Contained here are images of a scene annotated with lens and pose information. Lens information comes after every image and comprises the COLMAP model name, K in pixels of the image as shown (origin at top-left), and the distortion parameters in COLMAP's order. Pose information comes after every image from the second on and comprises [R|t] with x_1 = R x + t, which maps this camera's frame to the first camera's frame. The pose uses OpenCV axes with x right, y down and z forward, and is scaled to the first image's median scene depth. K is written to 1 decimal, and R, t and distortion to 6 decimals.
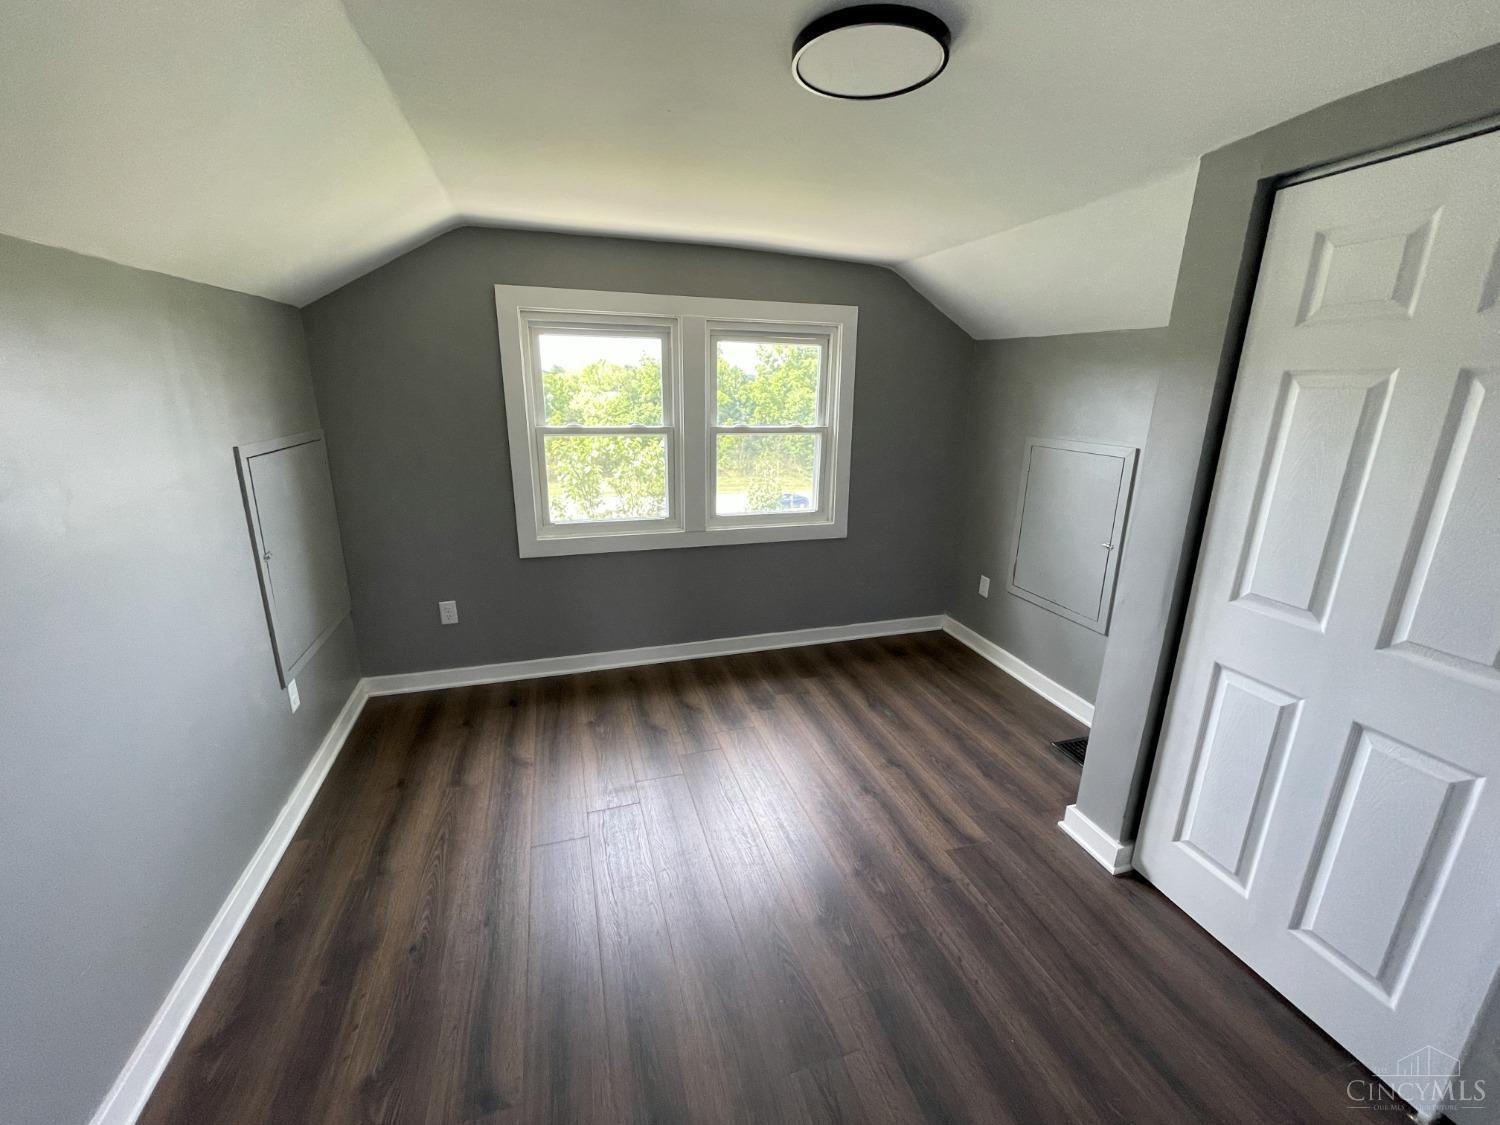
lens RADIAL K [[605.5, 0, 754.8], [0, 605.5, 556.1], [0, 0, 1]] dist [-0.001952, -0.000028]
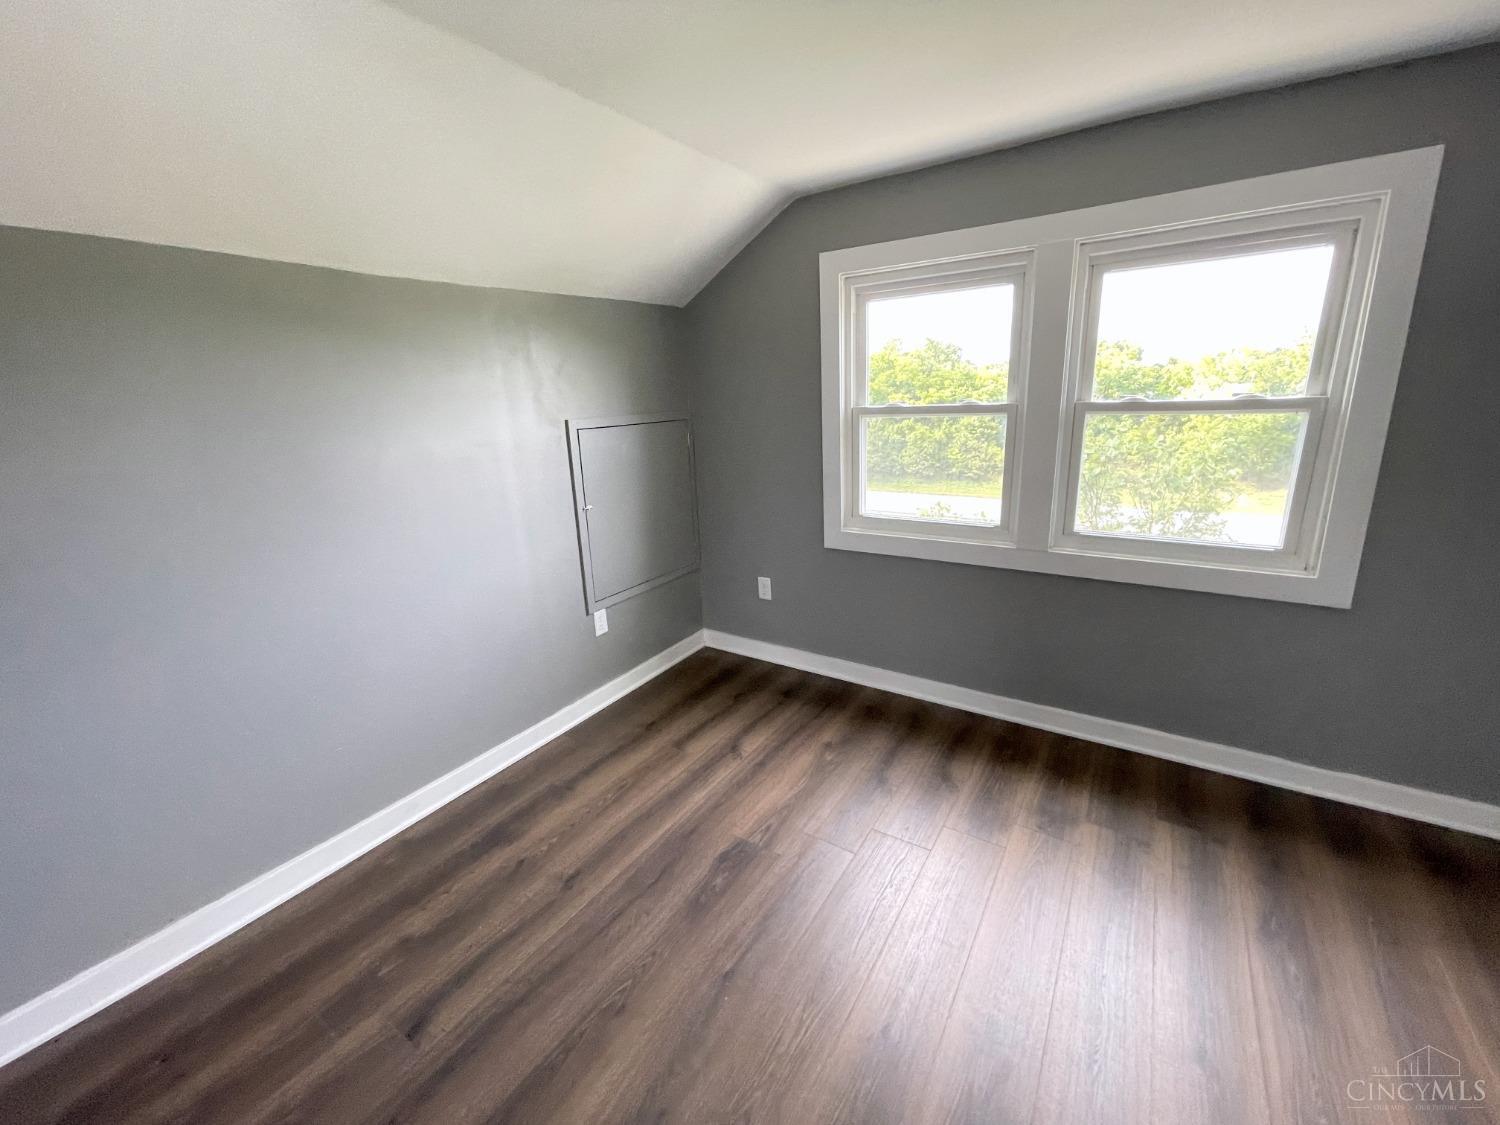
lens RADIAL K [[605.5, 0, 756.6], [0, 605.5, 555.1], [0, 0, 1]] dist [-0.001952, -0.000028]
pose [[0.624085, 0.160841, -0.764623, 0.258218], [-0.163519, 0.983800, 0.073481, -0.035510], [0.764055, 0.079173, 0.640275, 0.307395]]
